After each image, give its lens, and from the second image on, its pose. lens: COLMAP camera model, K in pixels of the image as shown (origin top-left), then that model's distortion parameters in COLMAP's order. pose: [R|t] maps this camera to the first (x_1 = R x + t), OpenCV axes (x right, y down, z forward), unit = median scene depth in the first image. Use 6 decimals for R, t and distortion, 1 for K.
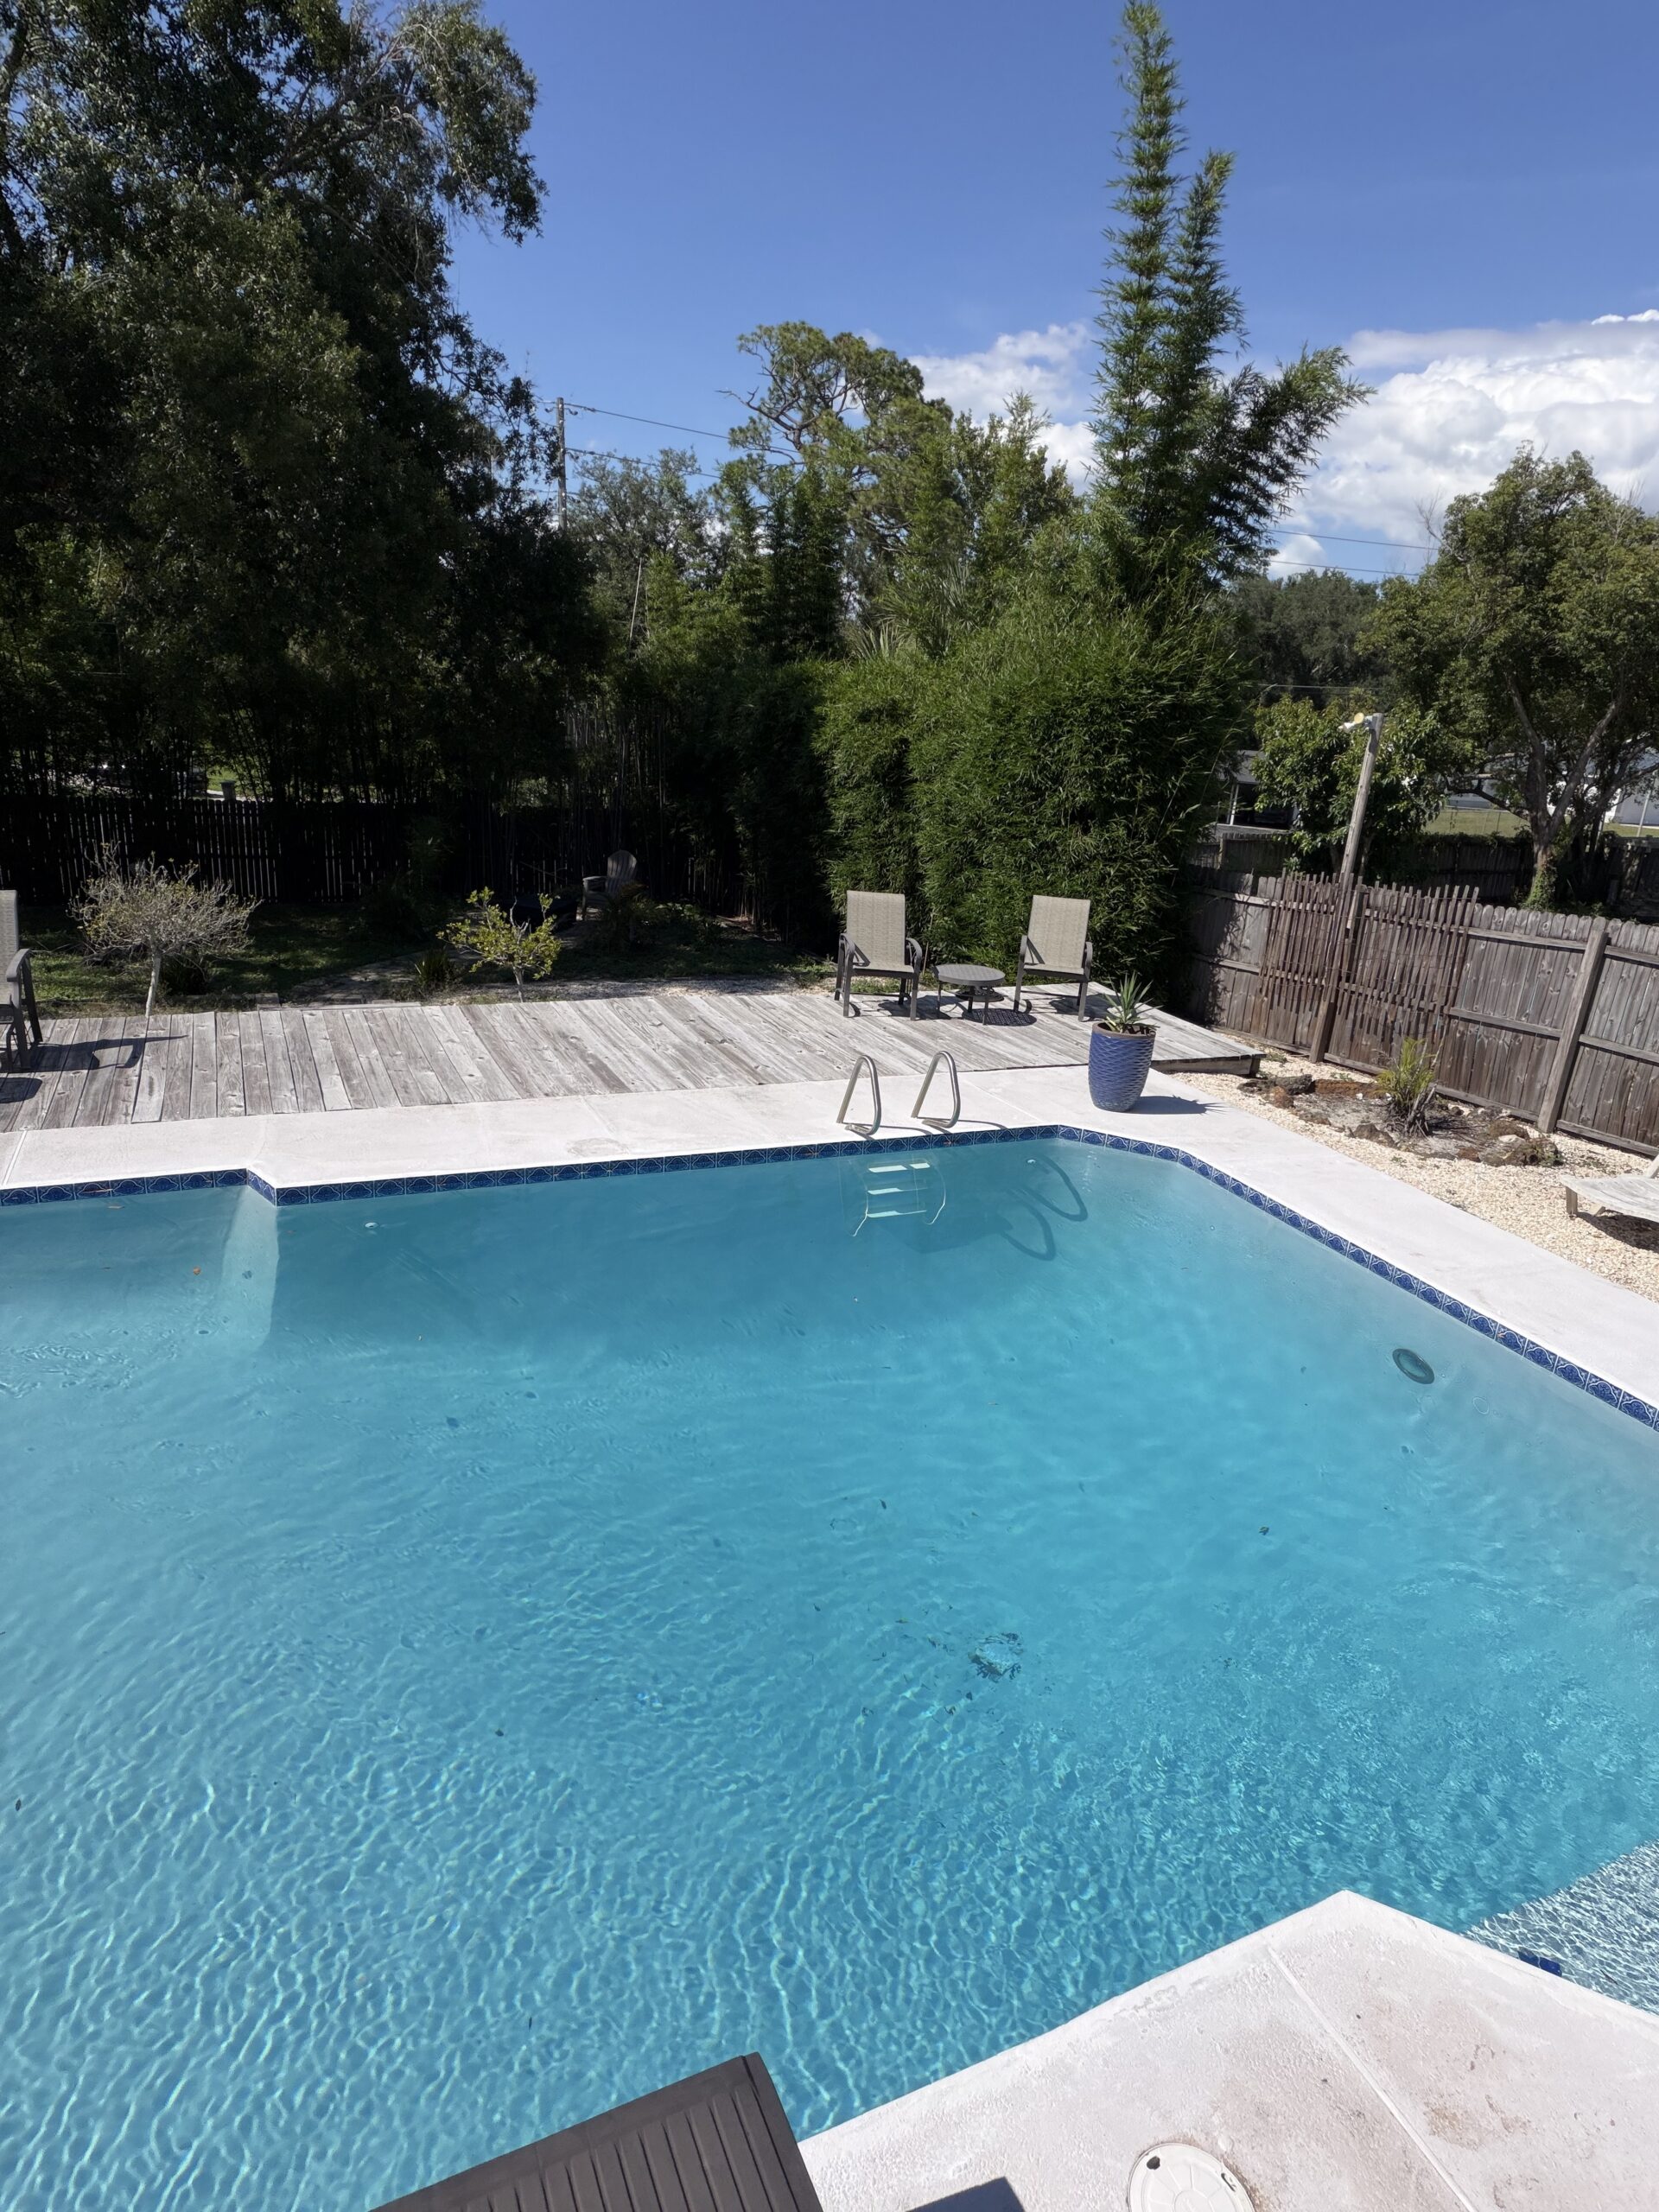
lens RADIAL K [[1274.1, 0, 832.1], [0, 1274.1, 1111.6], [0, 0, 1]] dist [0.006574, -0.000297]
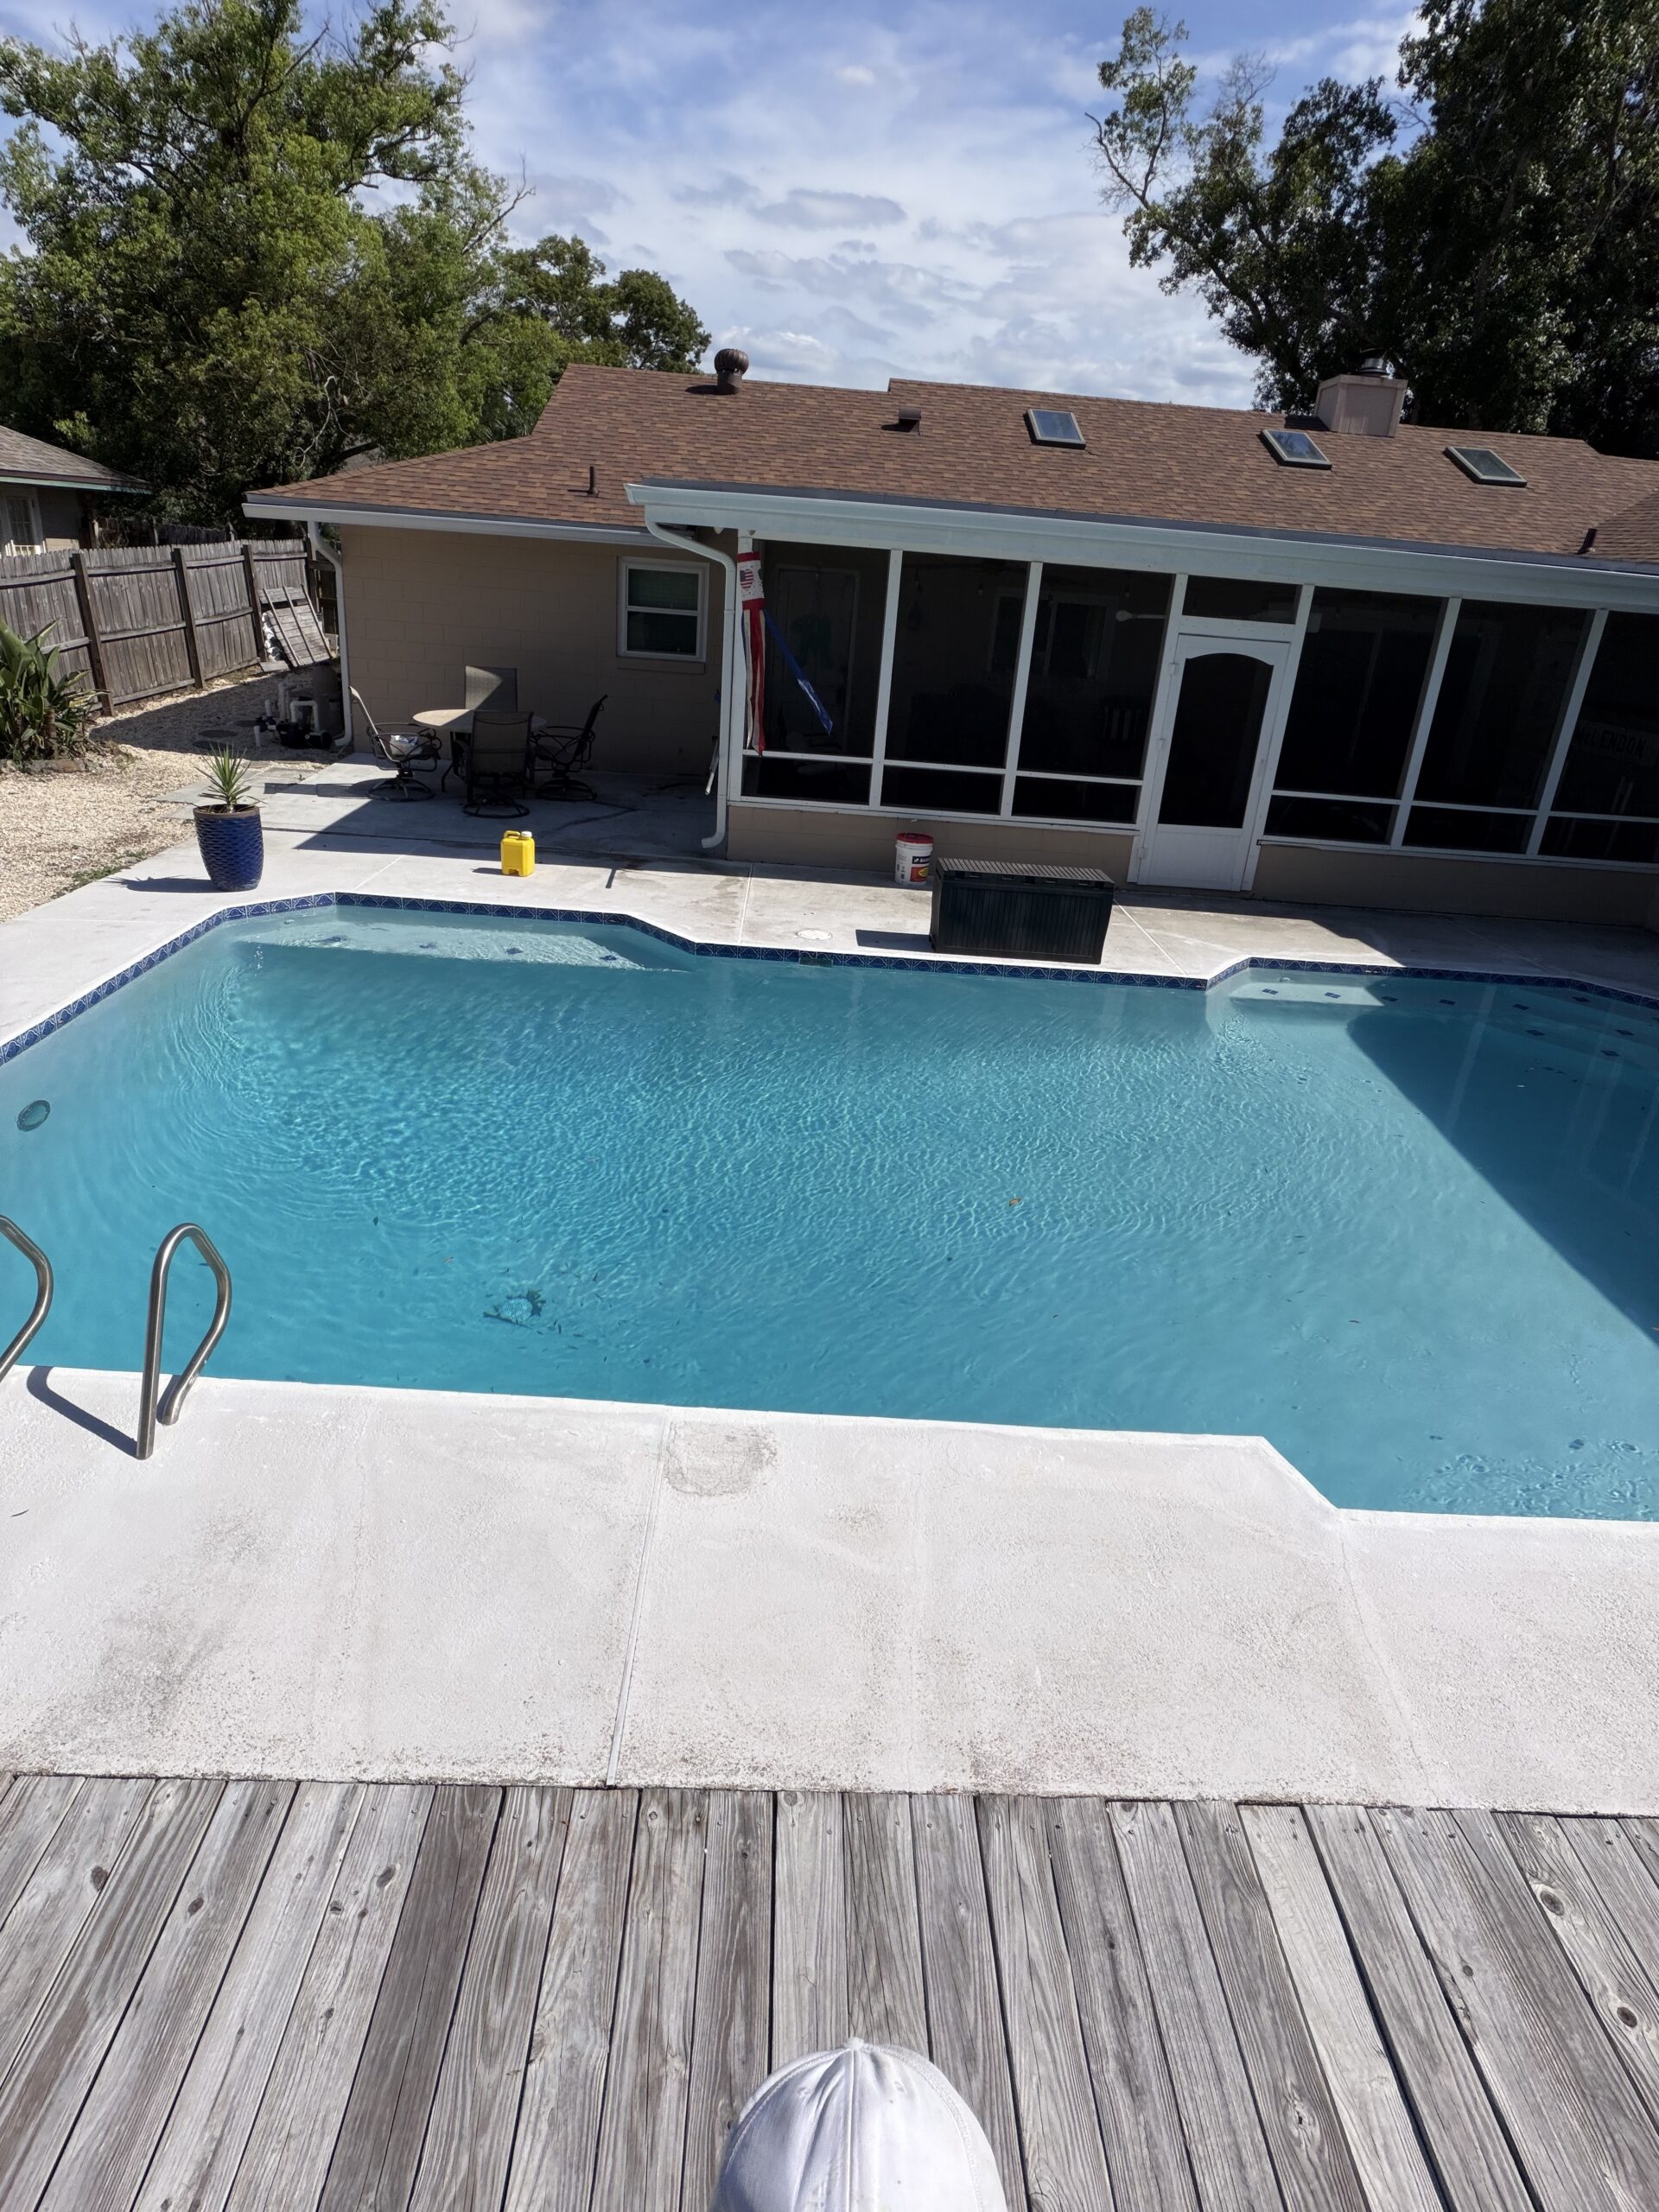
lens RADIAL K [[1274.1, 0, 832.1], [0, 1274.1, 1111.6], [0, 0, 1]] dist [0.006574, -0.000297]
pose [[-0.903860, -0.299449, 0.305562, -0.275605], [-0.013999, 0.734533, 0.678429, -0.339038], [-0.427600, 0.608927, -0.668106, 1.000906]]
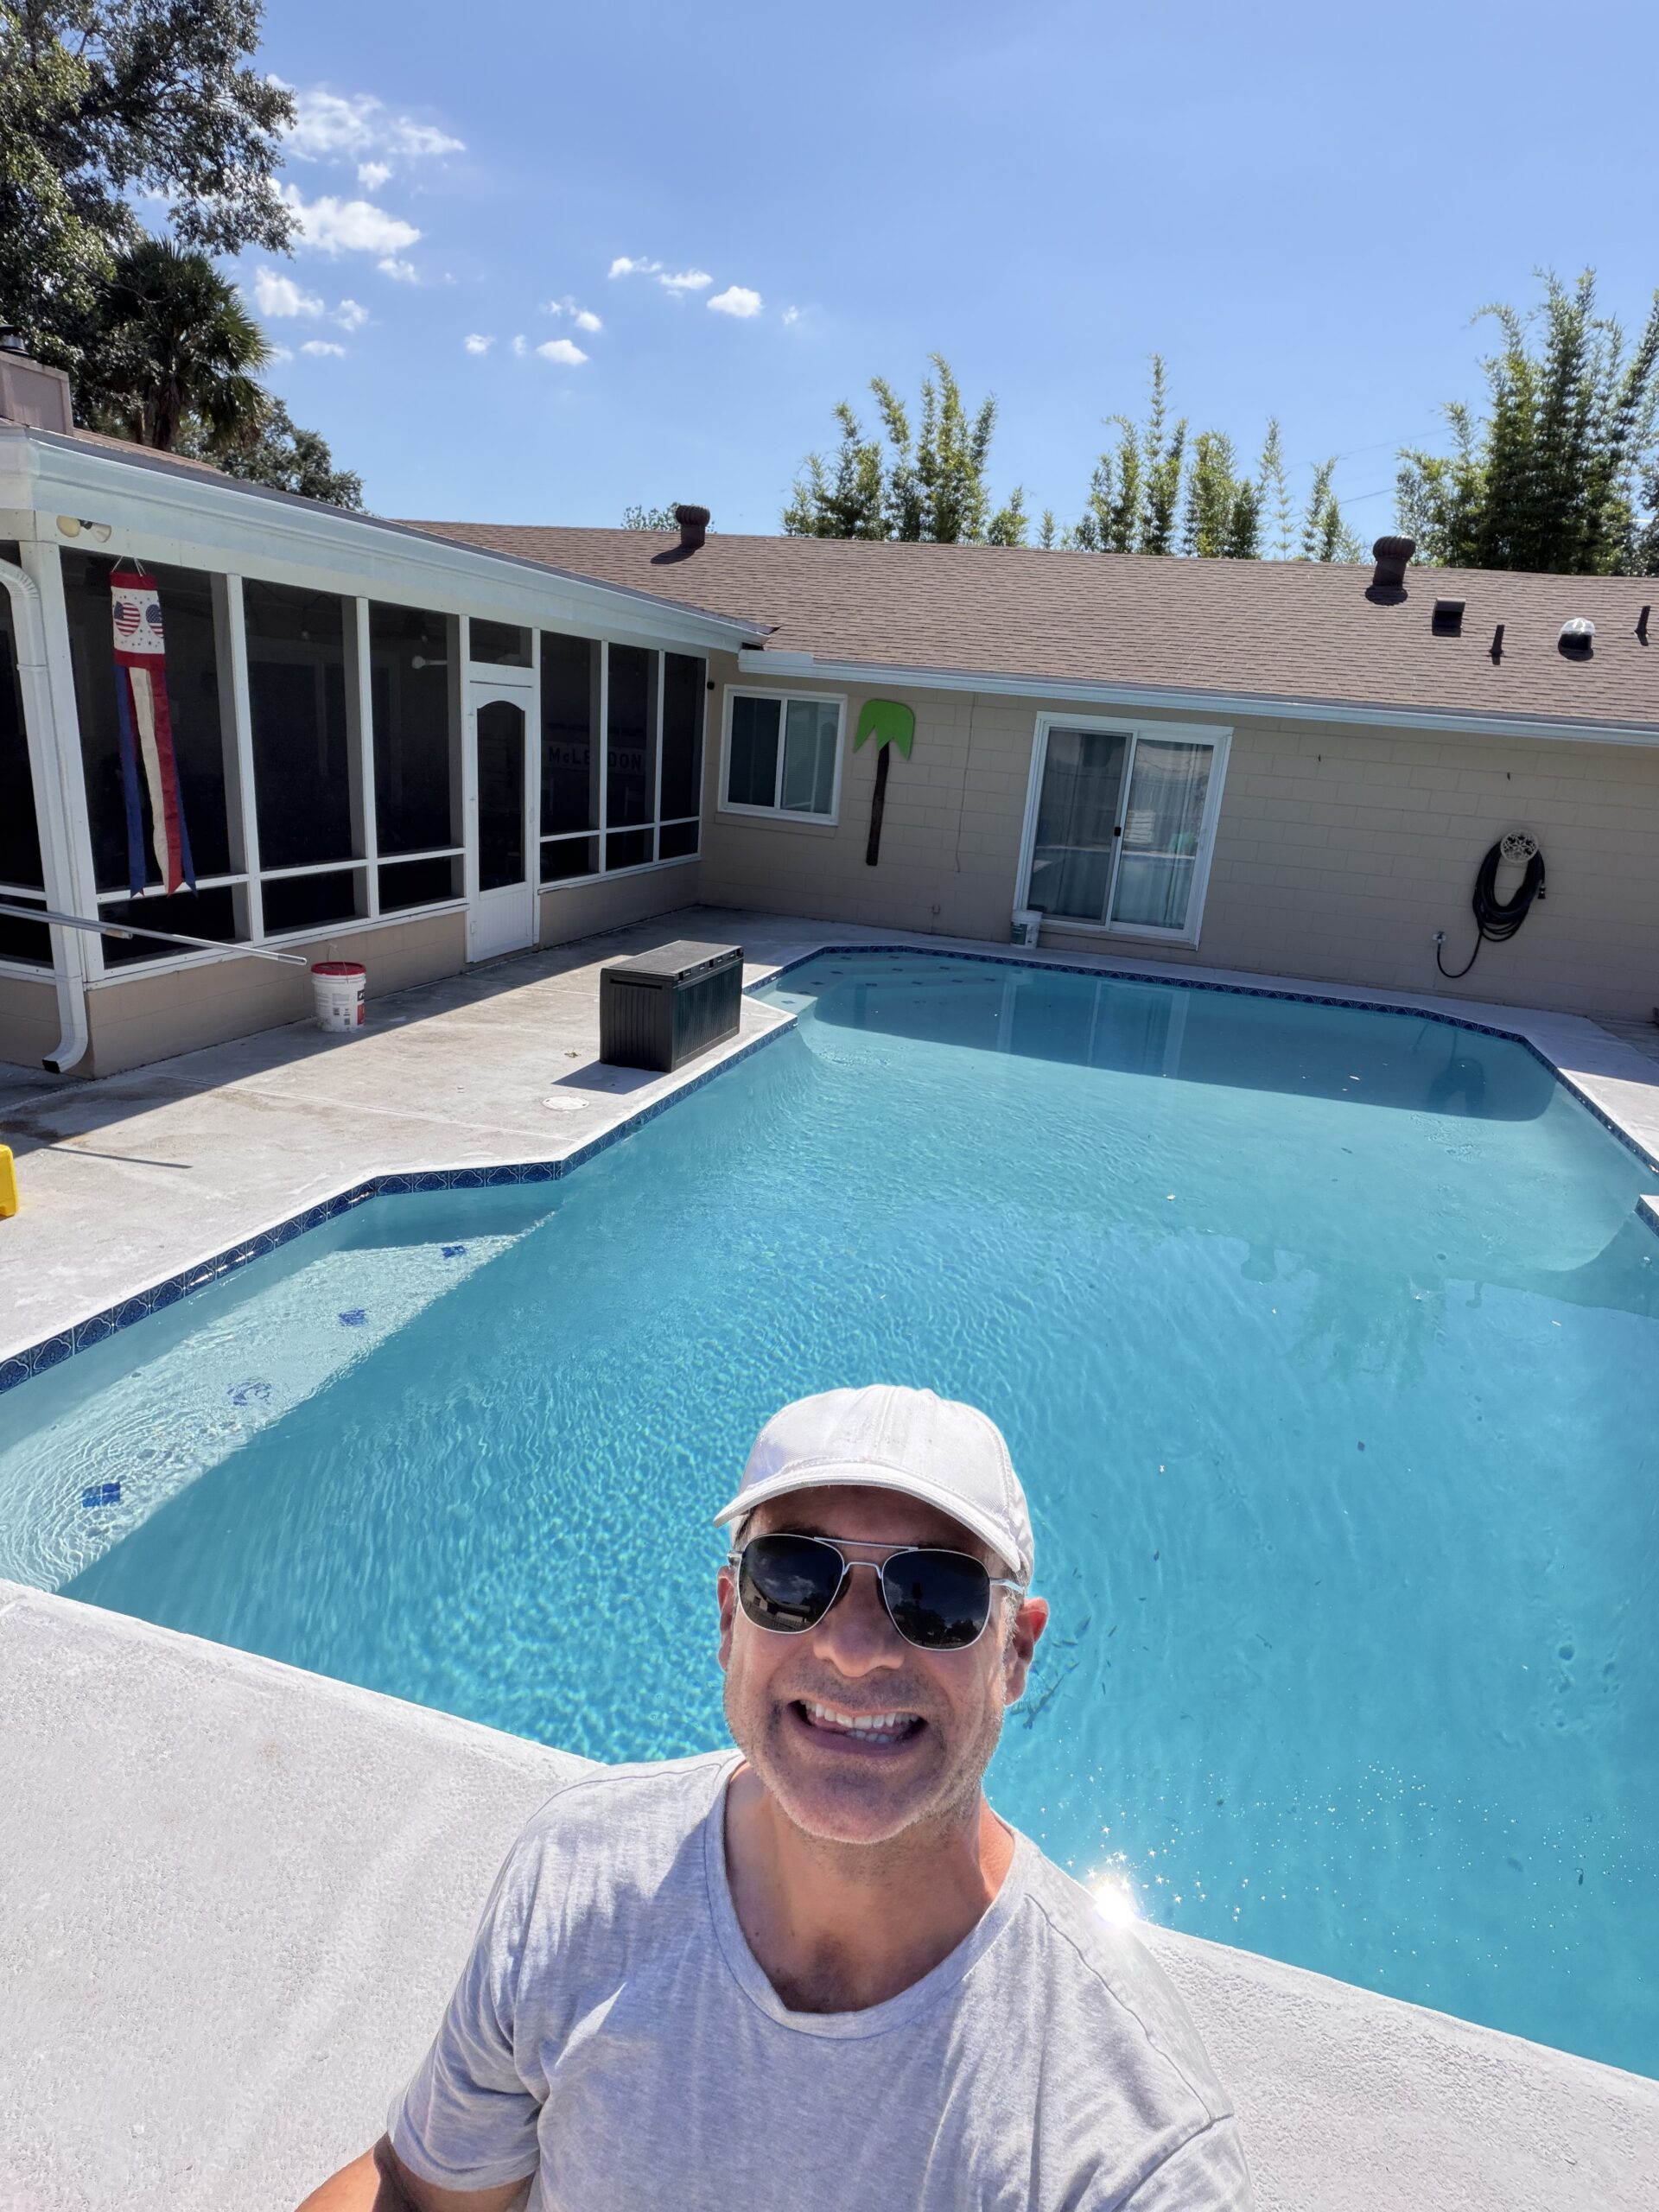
lens RADIAL K [[1287.5, 0, 835.0], [0, 1287.5, 1119.2], [0, 0, 1]] dist [0.001796, 0.010556]
pose [[-0.648116, 0.096428, -0.755412, 0.539707], [-0.368521, 0.828359, 0.421917, -0.134959], [0.666437, 0.551836, -0.501337, 0.747045]]
